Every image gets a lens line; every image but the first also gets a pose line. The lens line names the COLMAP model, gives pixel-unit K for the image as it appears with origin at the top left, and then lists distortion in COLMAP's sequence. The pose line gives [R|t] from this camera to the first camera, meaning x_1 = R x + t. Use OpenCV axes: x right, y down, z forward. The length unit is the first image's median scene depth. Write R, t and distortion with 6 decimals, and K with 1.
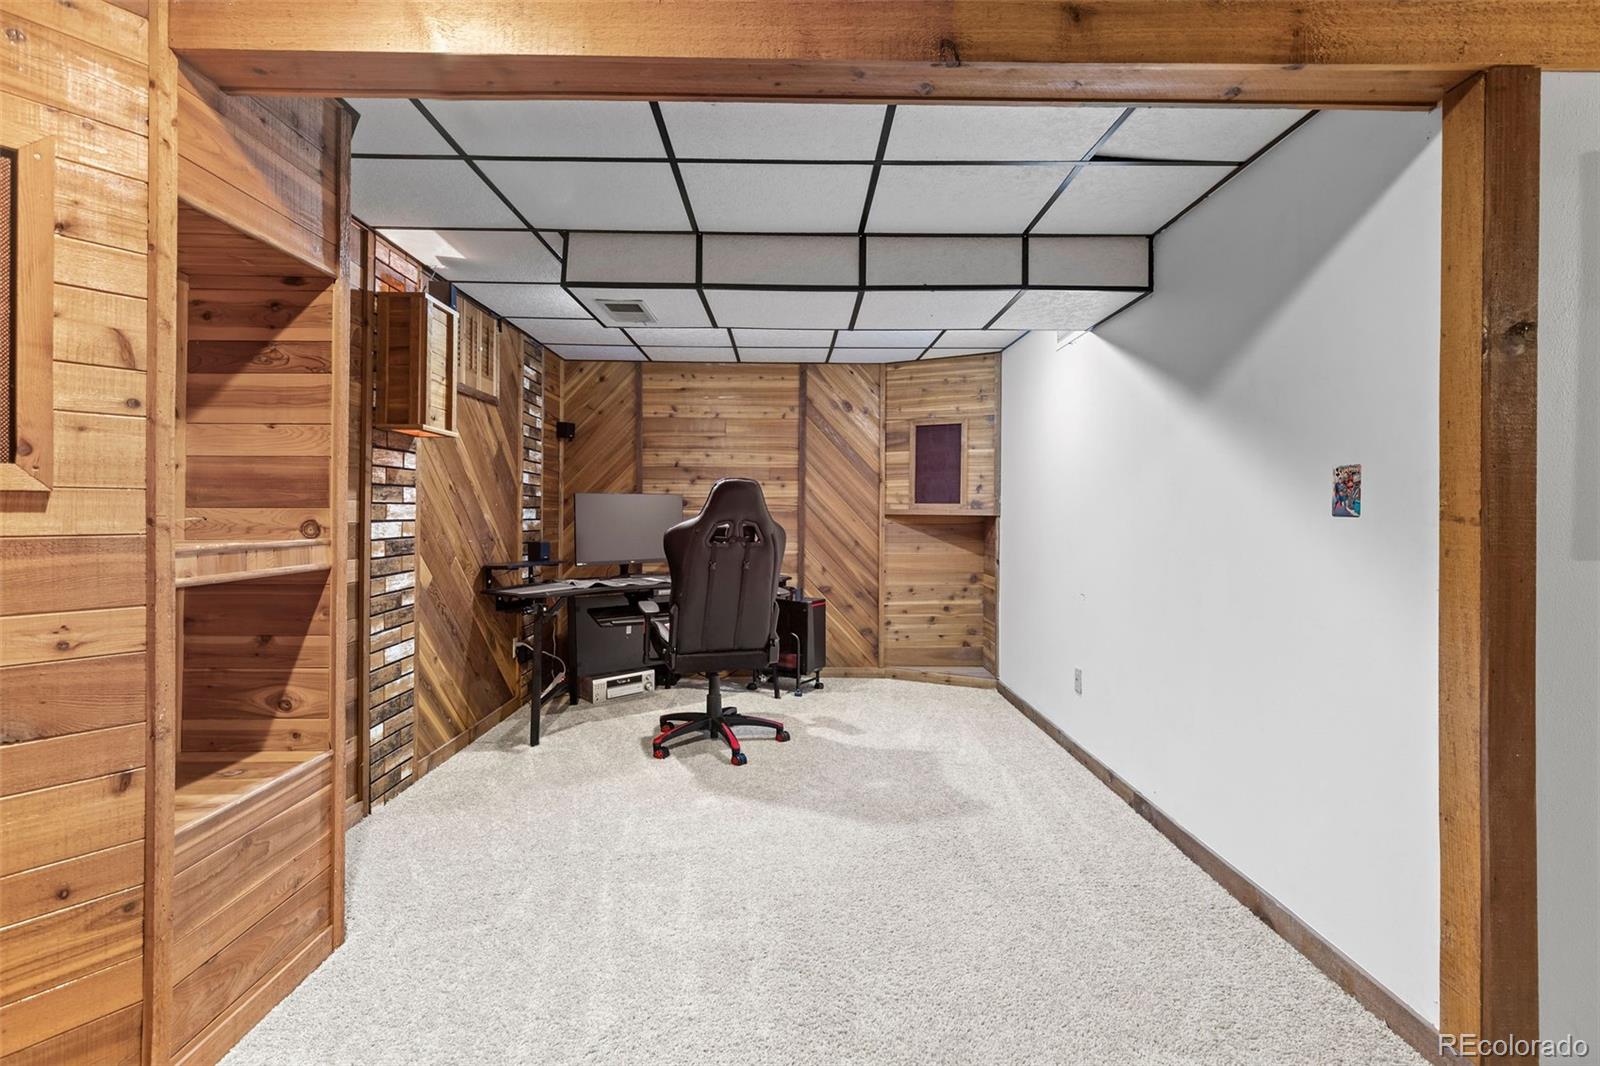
lens RADIAL K [[722.4, 0, 794.6], [0, 722.4, 513.6], [0, 0, 1]] dist [0.011221, -0.001831]
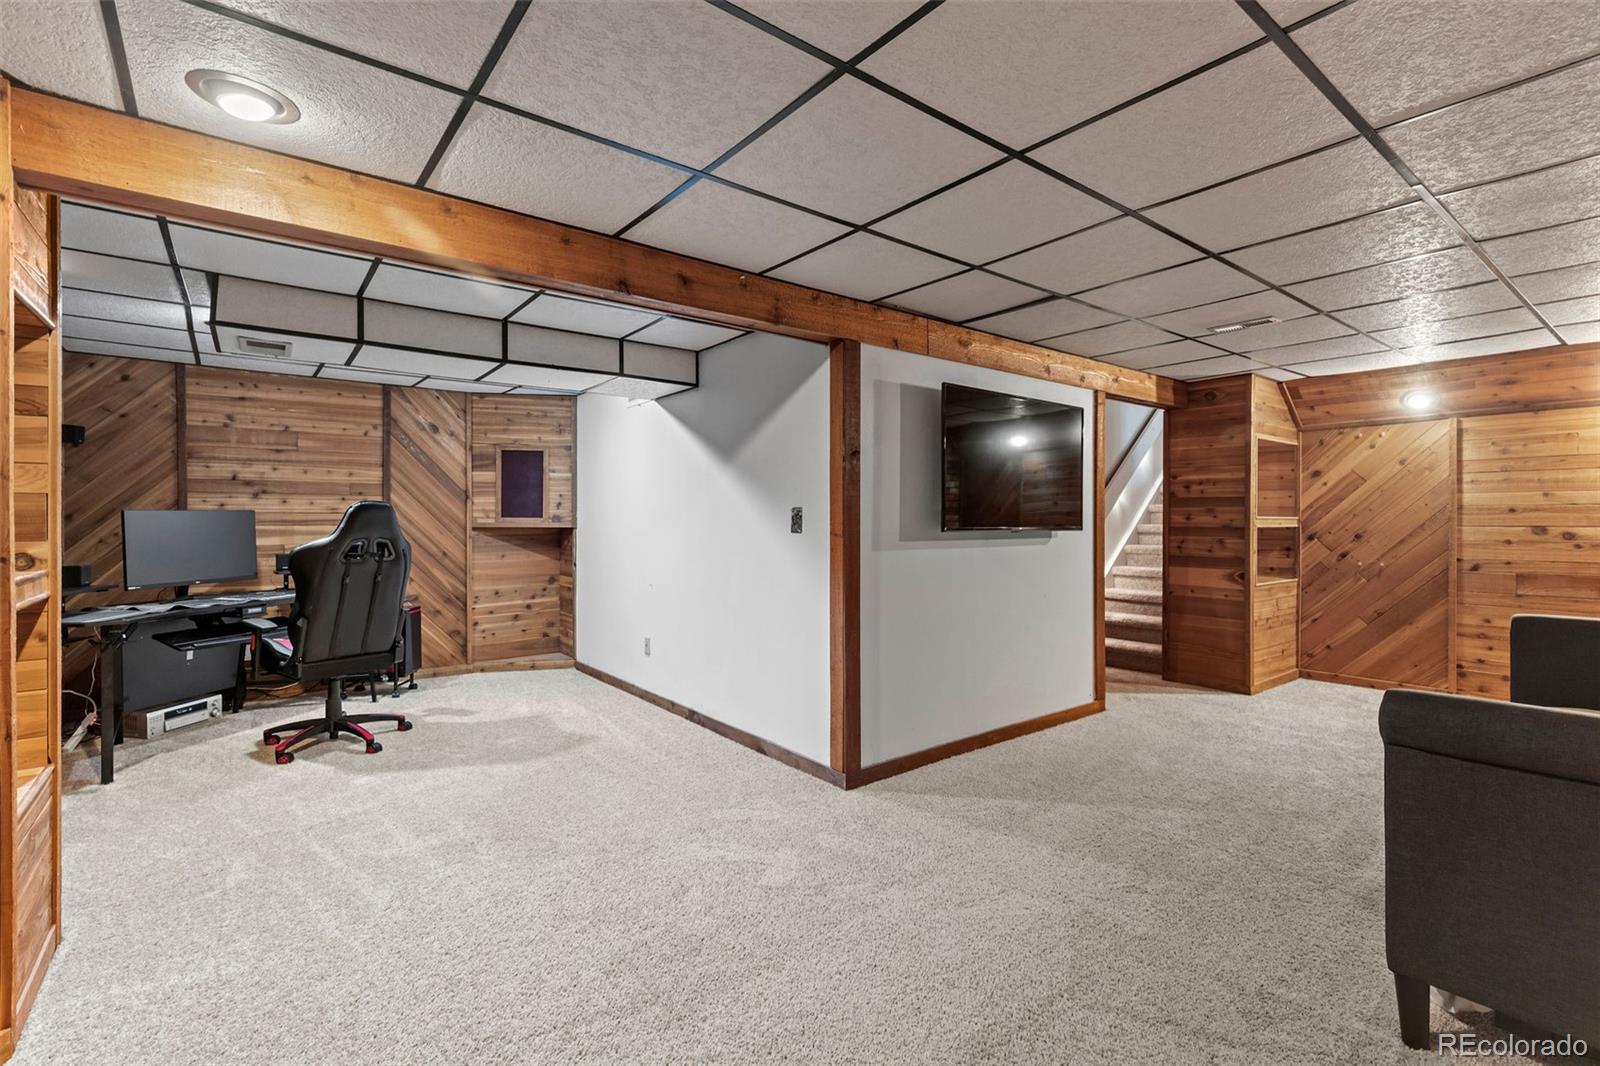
lens RADIAL K [[722.4, 0, 801.3], [0, 722.4, 524.3], [0, 0, 1]] dist [0.011221, -0.001831]
pose [[0.793603, -0.011125, 0.608334, -0.228930], [0.004289, 0.999910, 0.012691, -0.023472], [-0.608421, -0.007463, 0.793579, -0.305079]]
